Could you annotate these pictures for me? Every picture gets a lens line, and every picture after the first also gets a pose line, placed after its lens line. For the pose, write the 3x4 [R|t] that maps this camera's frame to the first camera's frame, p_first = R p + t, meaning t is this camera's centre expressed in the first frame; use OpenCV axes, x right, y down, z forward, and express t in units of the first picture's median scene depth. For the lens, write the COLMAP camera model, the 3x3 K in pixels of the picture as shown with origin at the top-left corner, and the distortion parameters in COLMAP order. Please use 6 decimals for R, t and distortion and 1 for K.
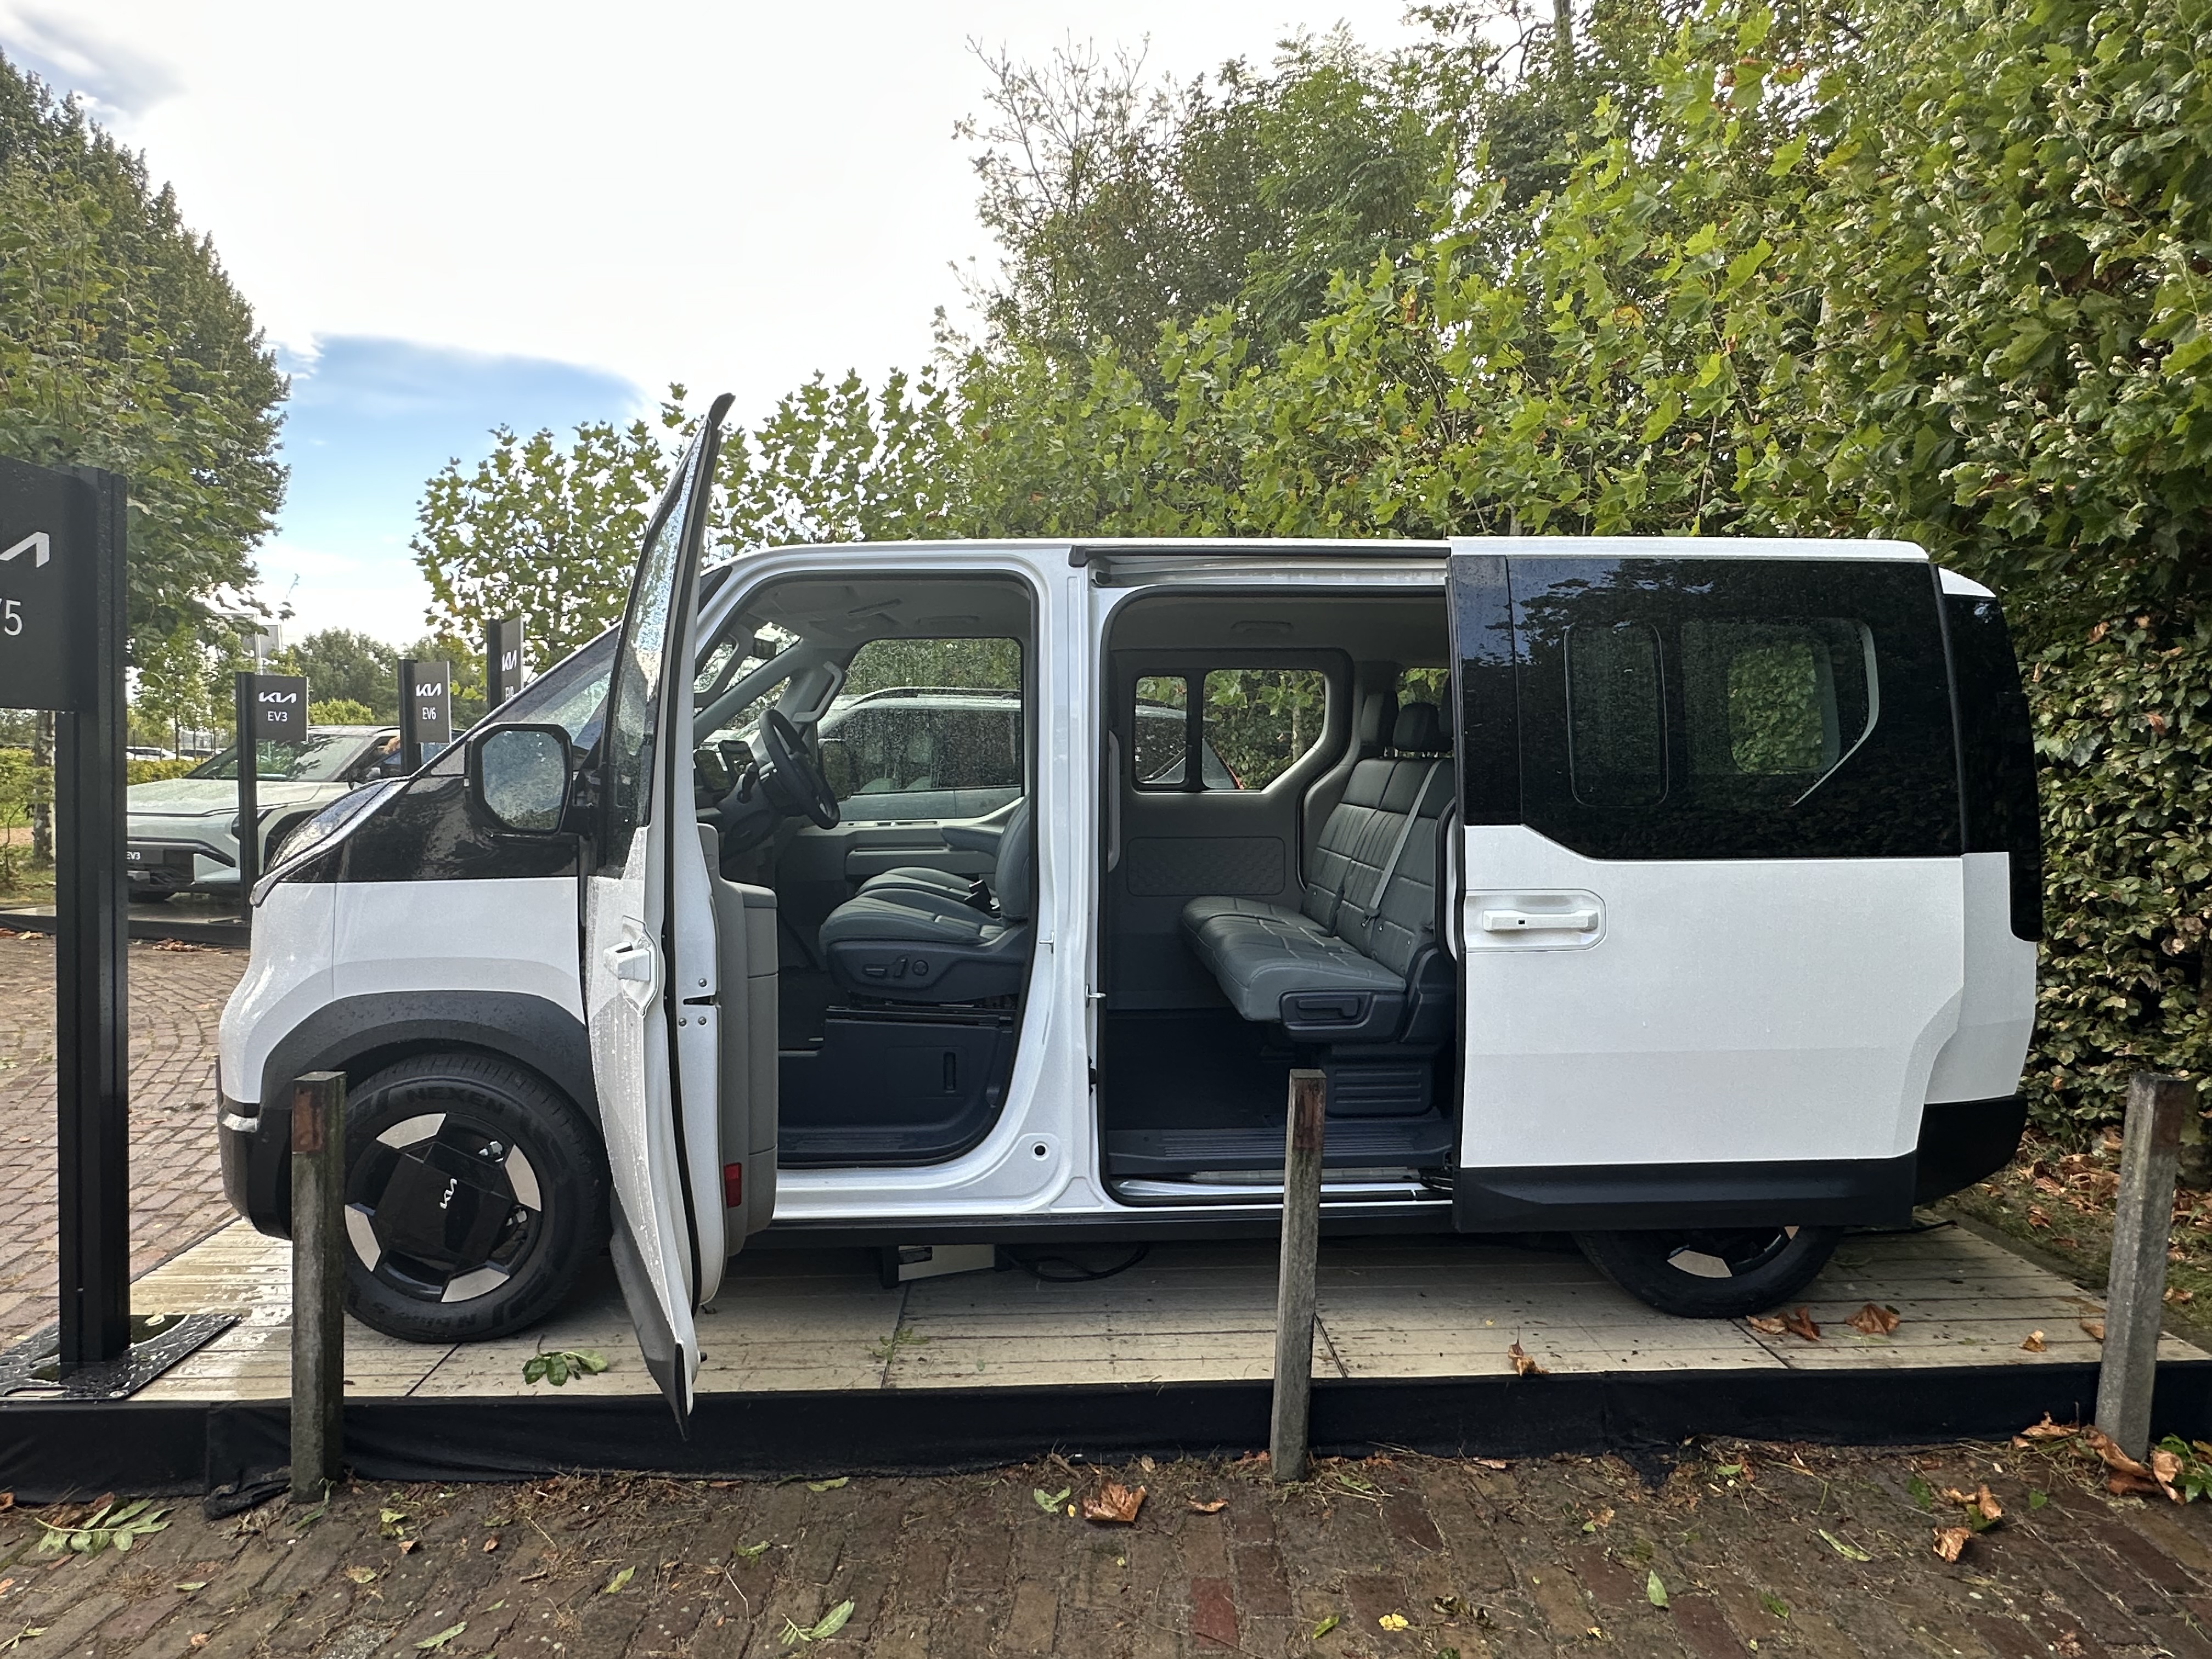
lens RADIAL K [[1306.9, 0, 1106.0], [0, 1306.9, 829.5], [0, 0, 1]] dist [-0.051642, 0.033047]
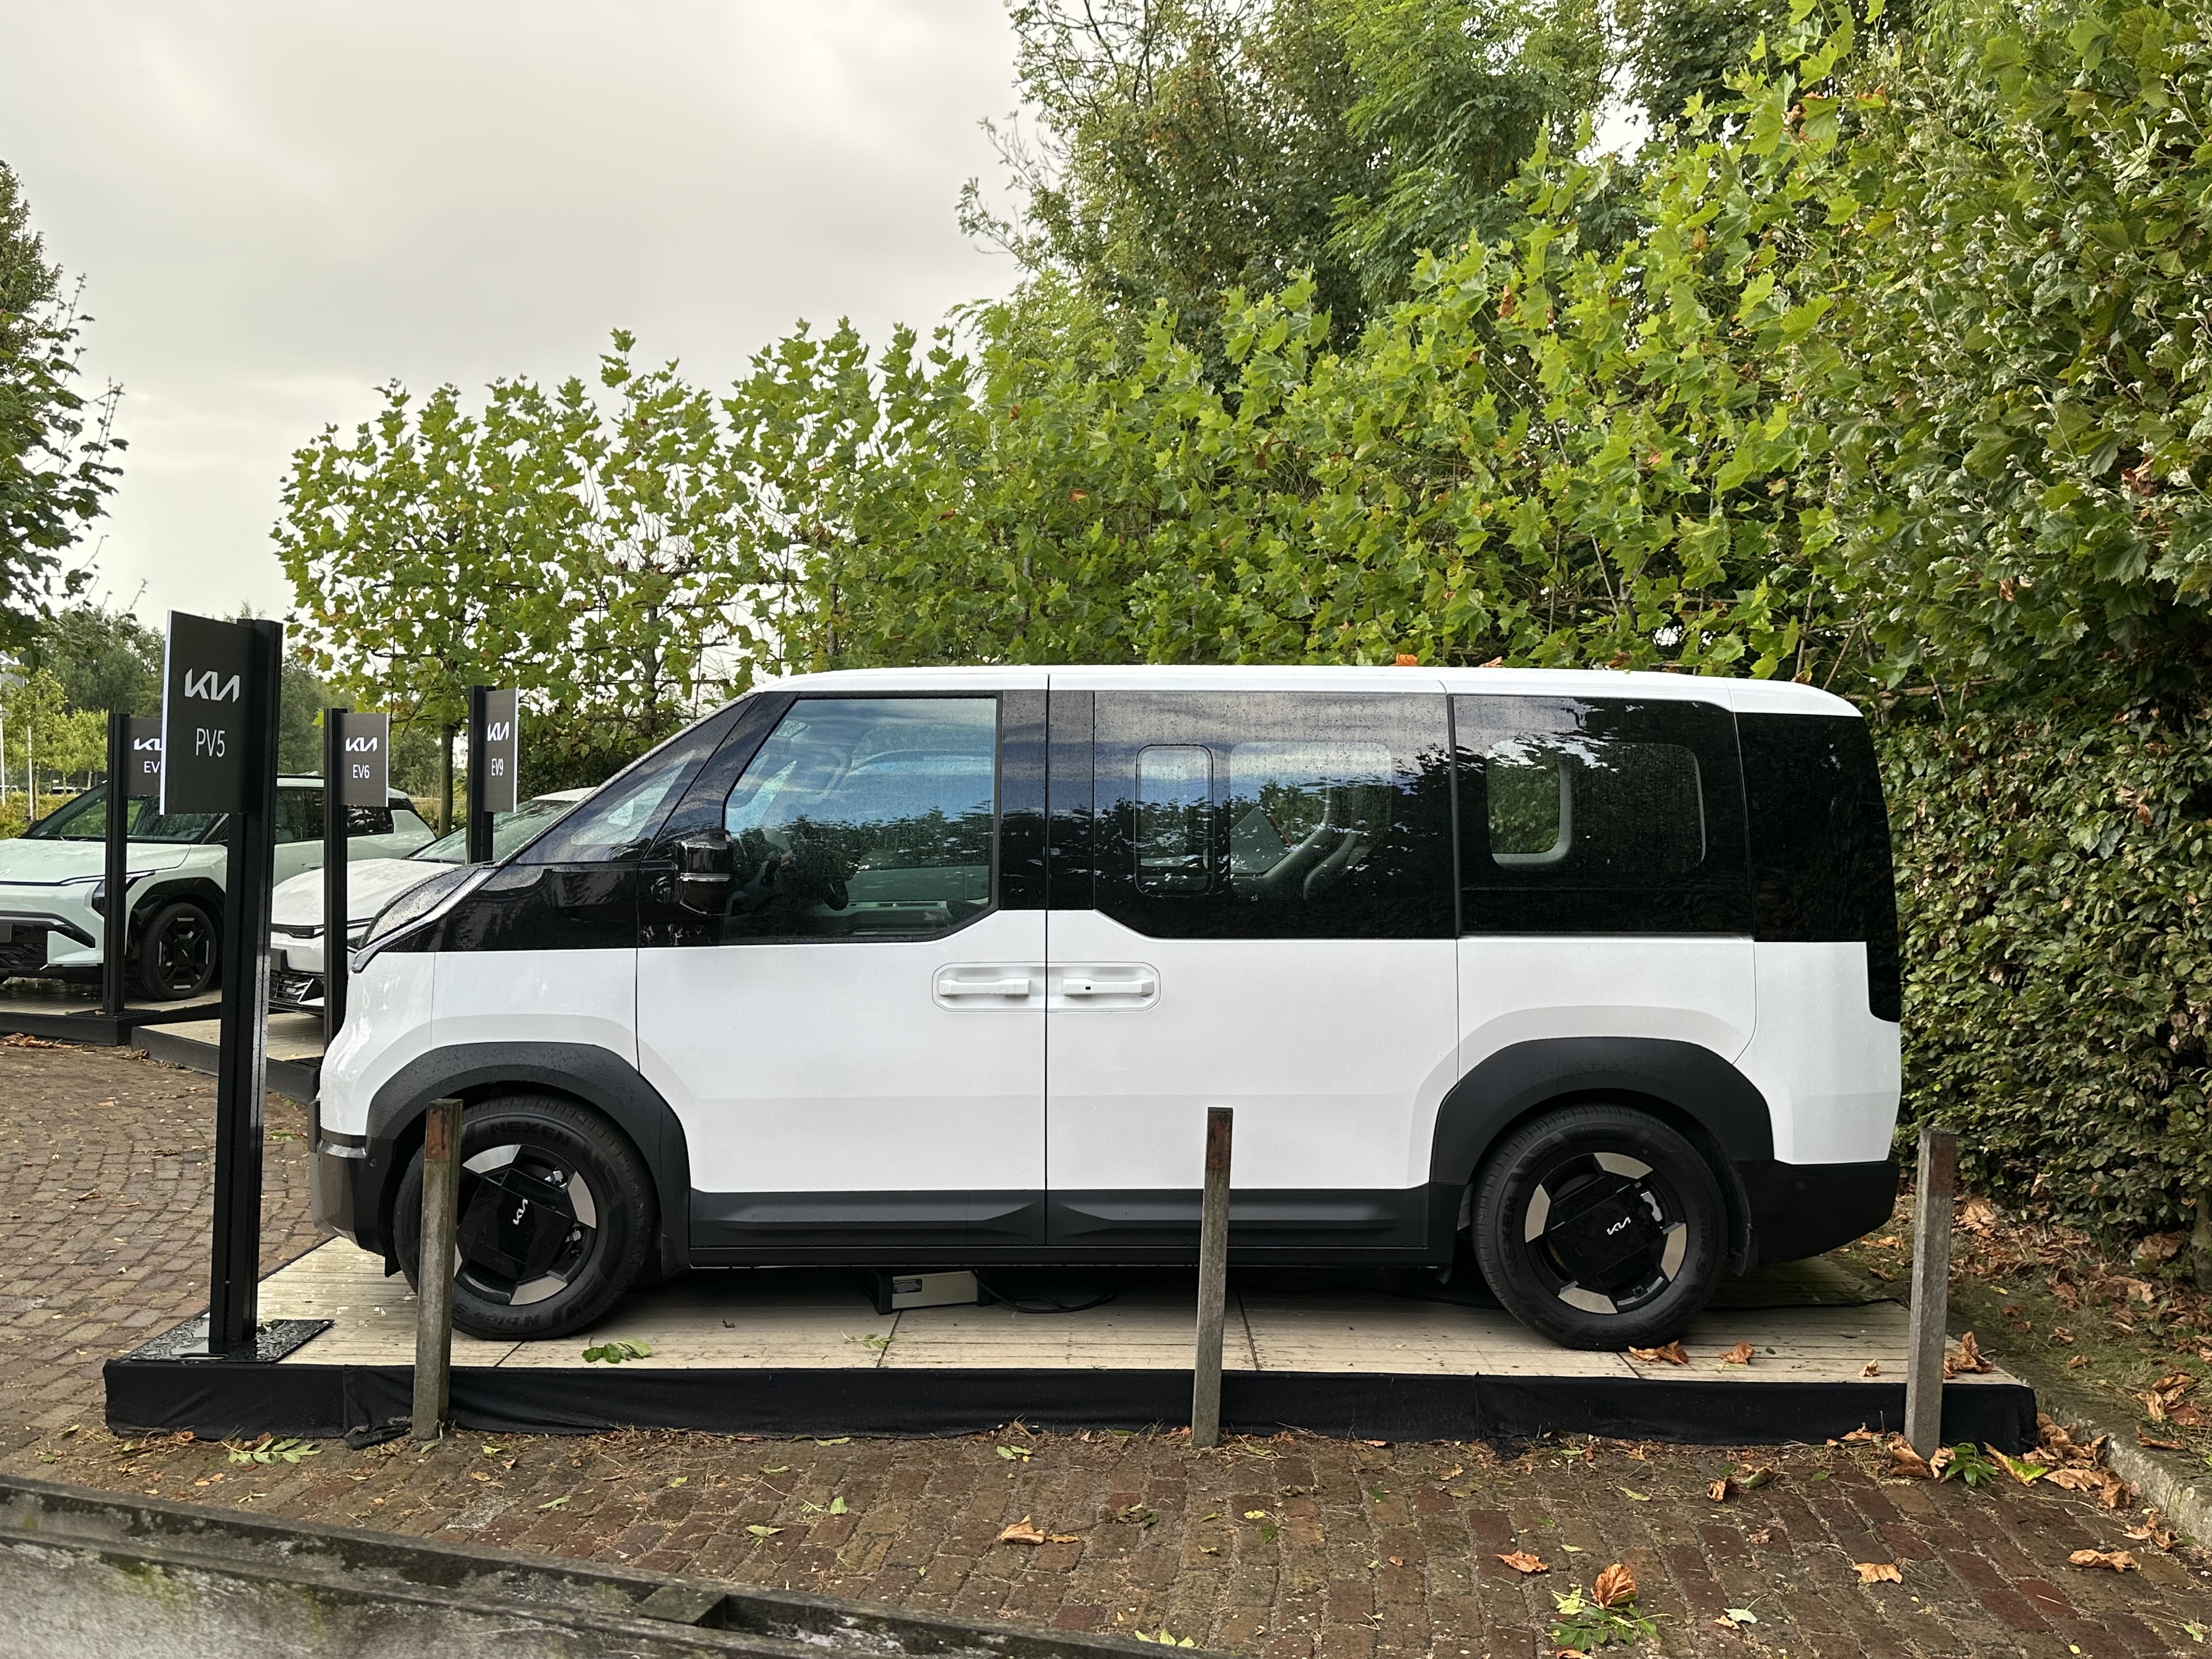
lens RADIAL K [[1902.7, 0, 1106.0], [0, 1902.7, 829.5], [0, 0, 1]] dist [0.002337, -0.001088]
pose [[0.998737, 0.007816, -0.049625, 0.021189], [-0.009952, 0.999028, -0.042946, -0.000654], [0.049241, 0.043386, 0.997844, -0.133212]]
